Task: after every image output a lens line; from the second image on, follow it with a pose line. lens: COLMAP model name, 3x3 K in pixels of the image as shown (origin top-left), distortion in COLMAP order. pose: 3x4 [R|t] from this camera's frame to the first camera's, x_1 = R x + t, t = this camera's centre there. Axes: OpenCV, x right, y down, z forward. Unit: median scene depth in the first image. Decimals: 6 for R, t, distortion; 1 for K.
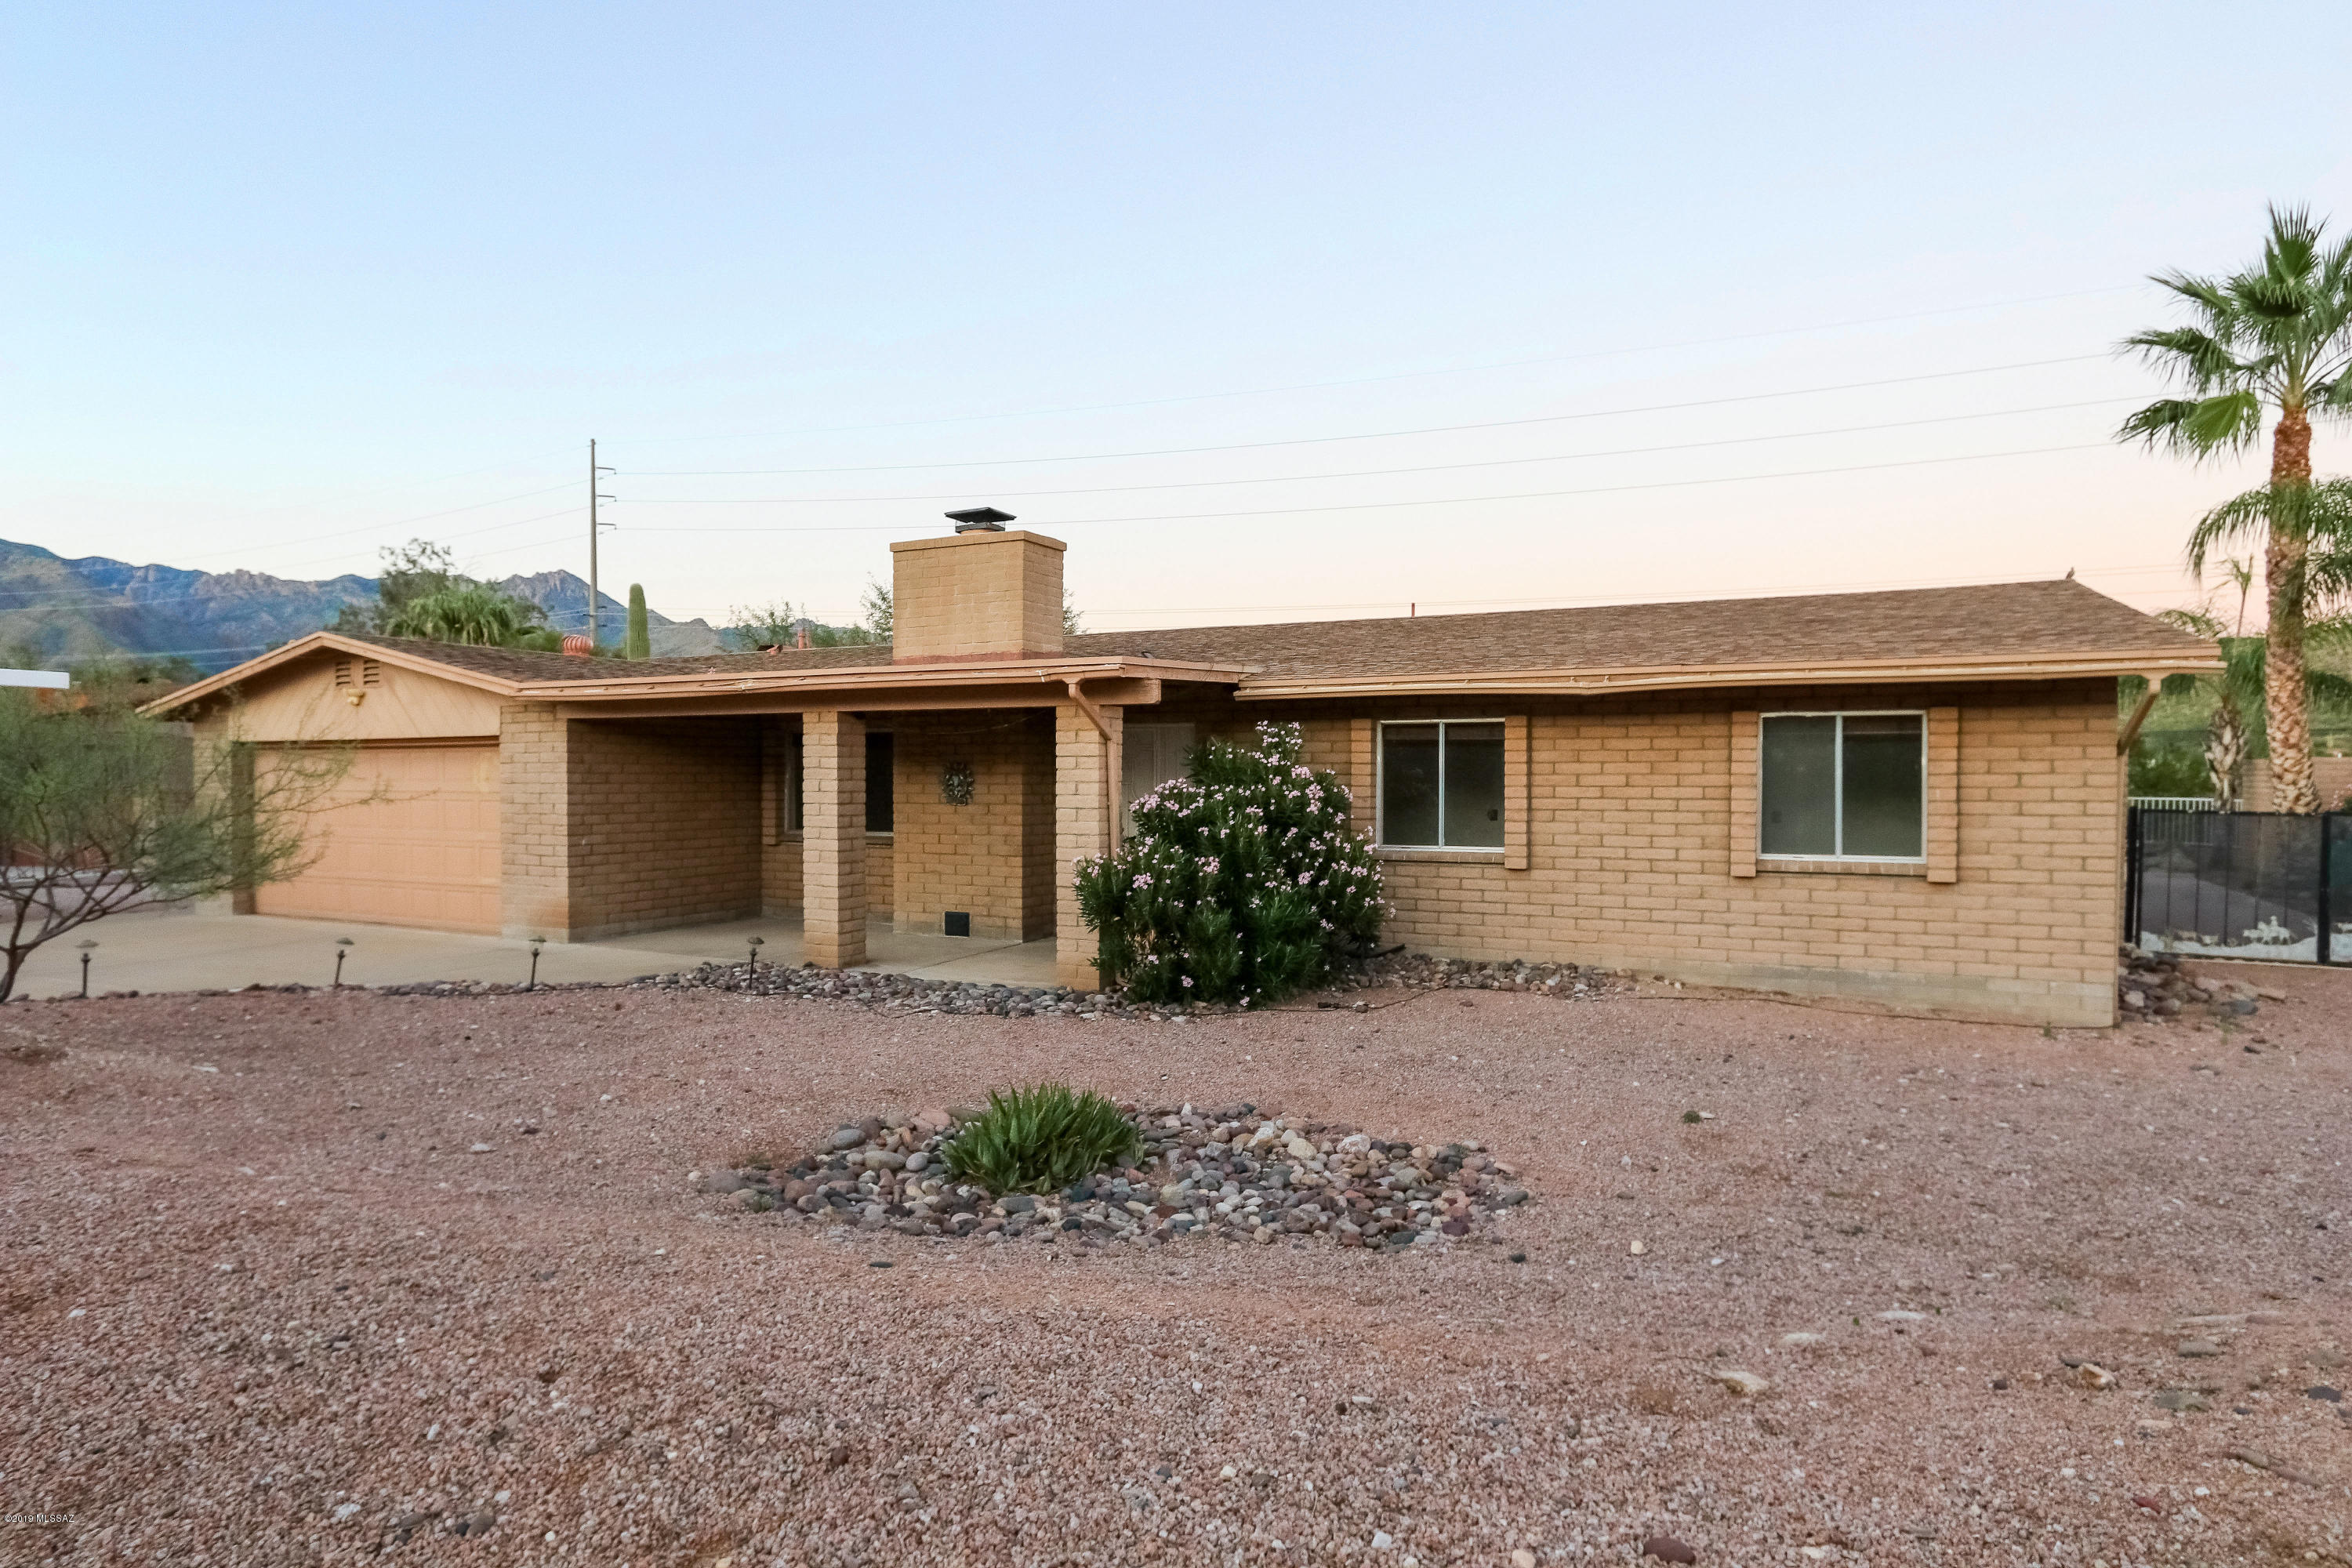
lens RADIAL K [[1332.0, 0, 1173.6], [0, 1332.0, 779.7], [0, 0, 1]] dist [-0.021158, 0.000165]
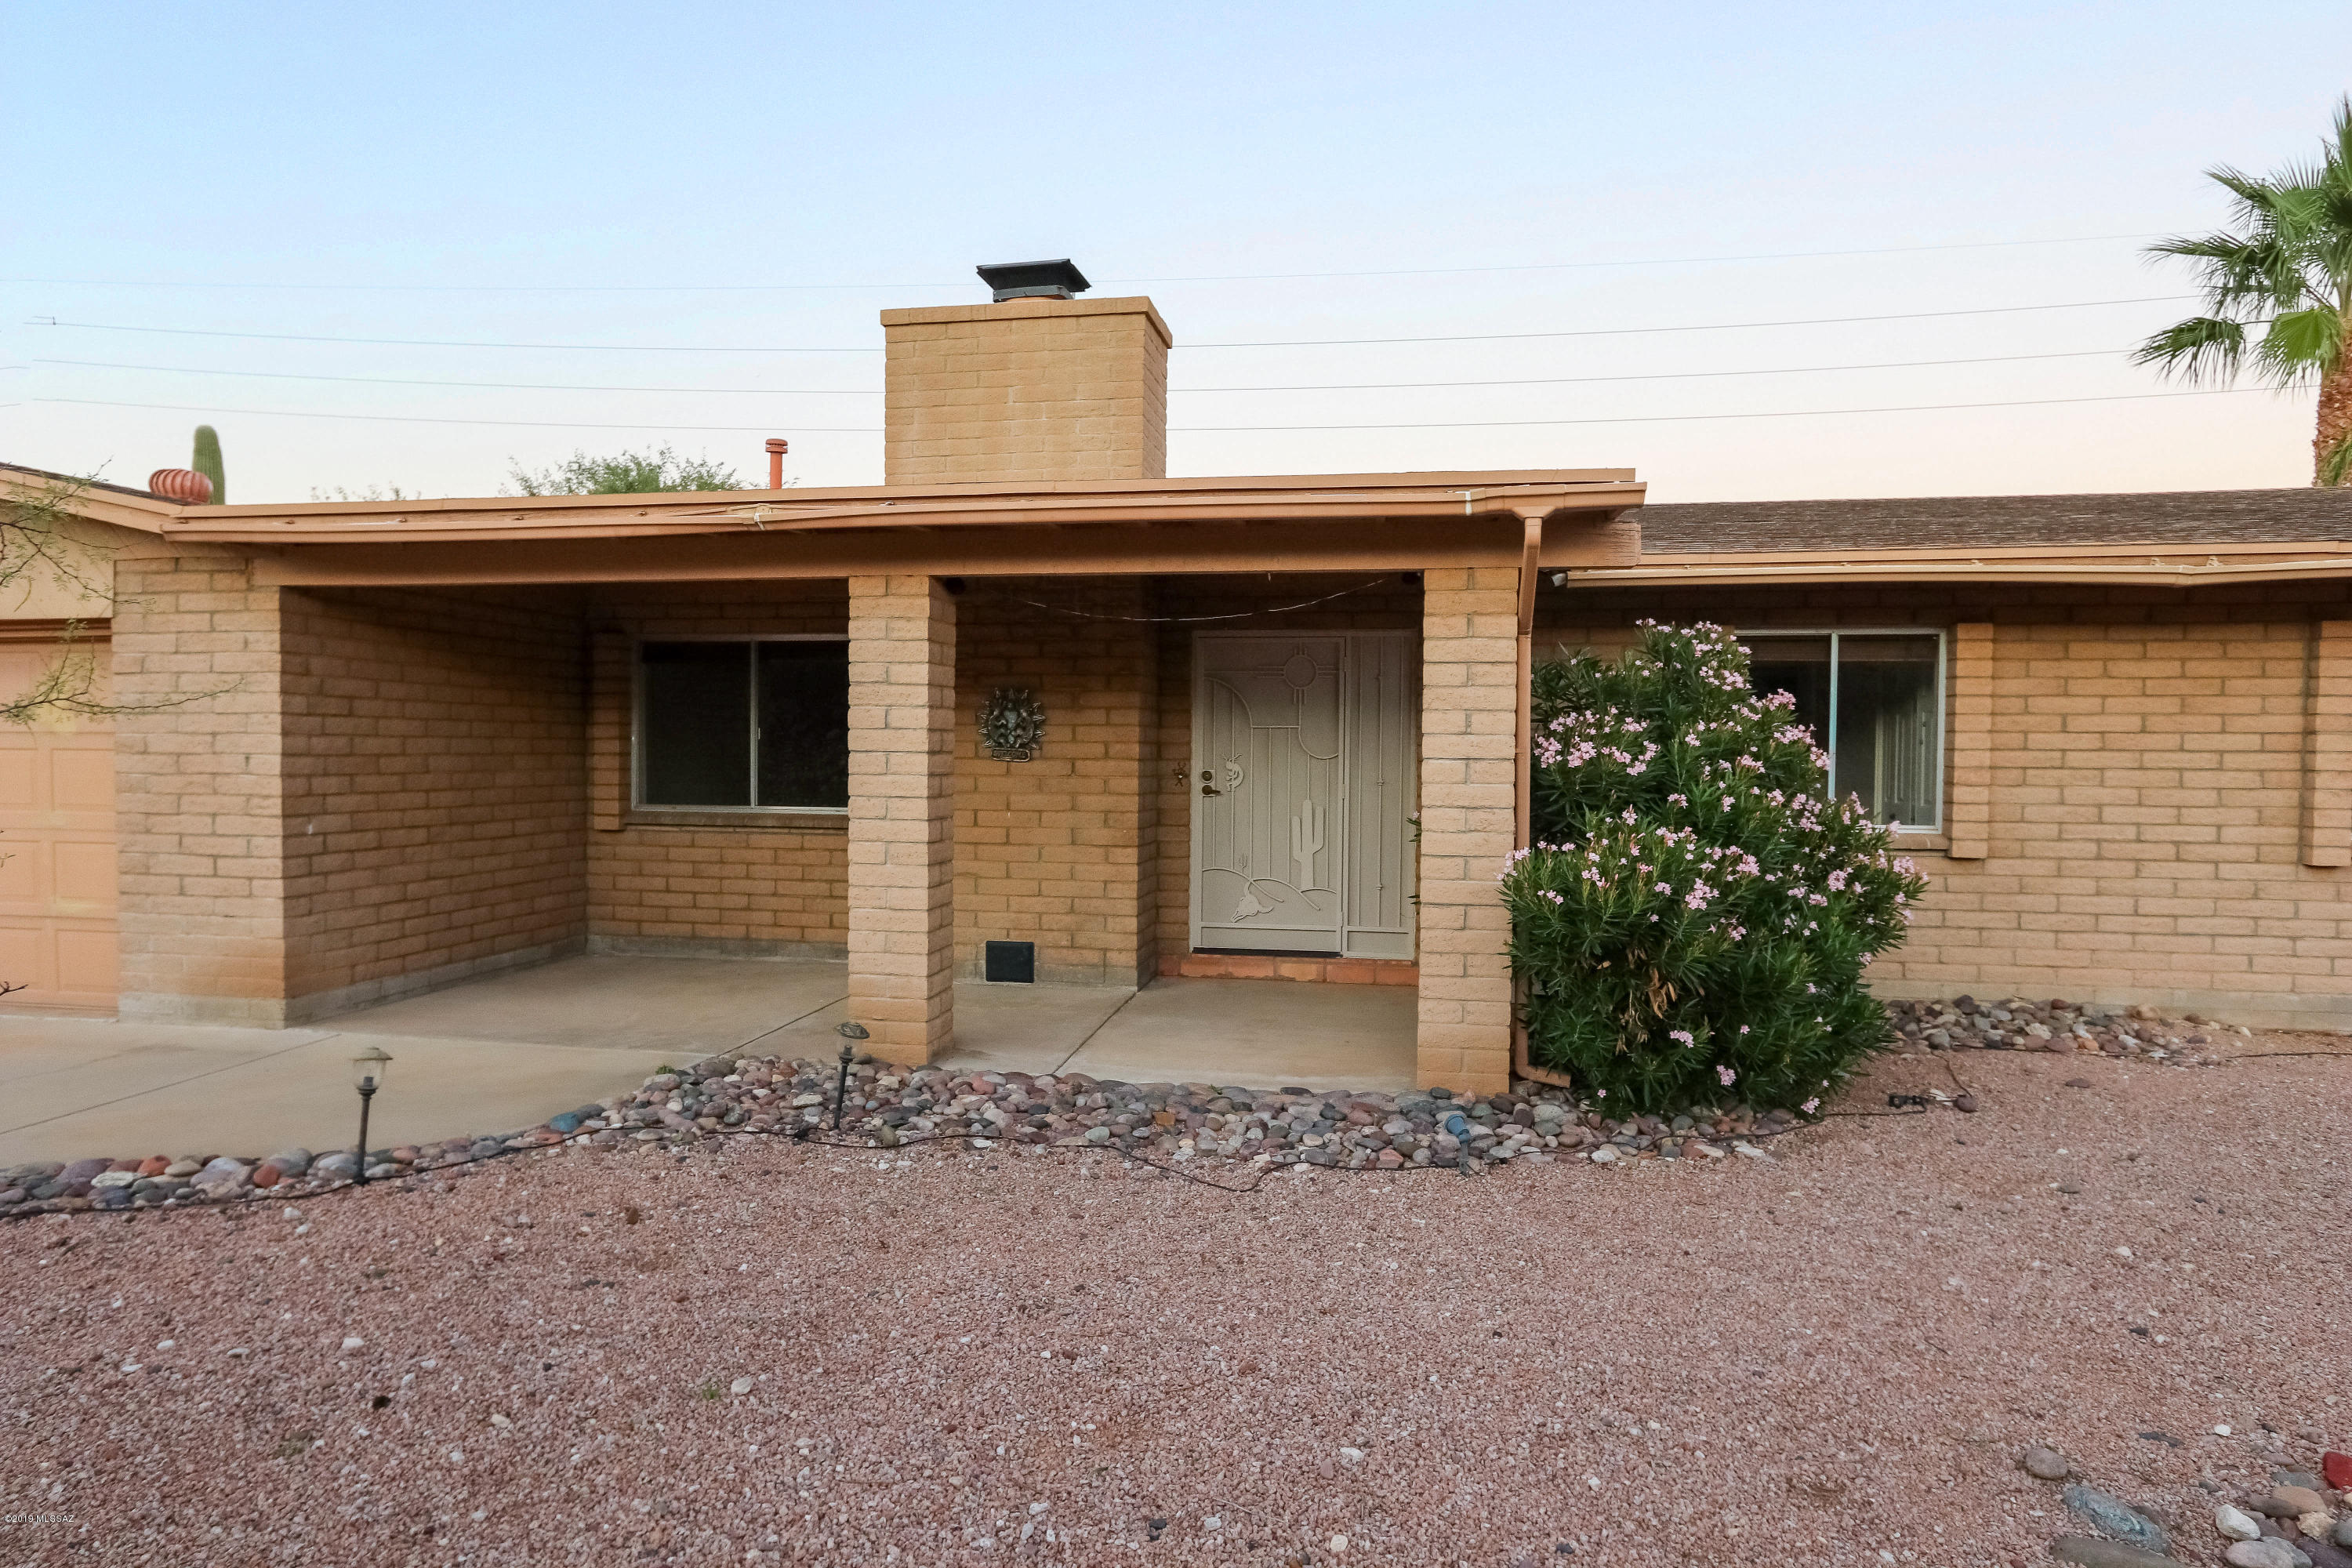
lens RADIAL K [[1460.8, 0, 1174.3], [0, 1460.8, 783.3], [0, 0, 1]] dist [-0.008743, -0.001348]
pose [[0.962781, 0.000351, 0.270282, -0.278549], [-0.006053, 0.999776, 0.020262, 0.016101], [-0.270214, -0.021144, 0.962568, 0.370813]]
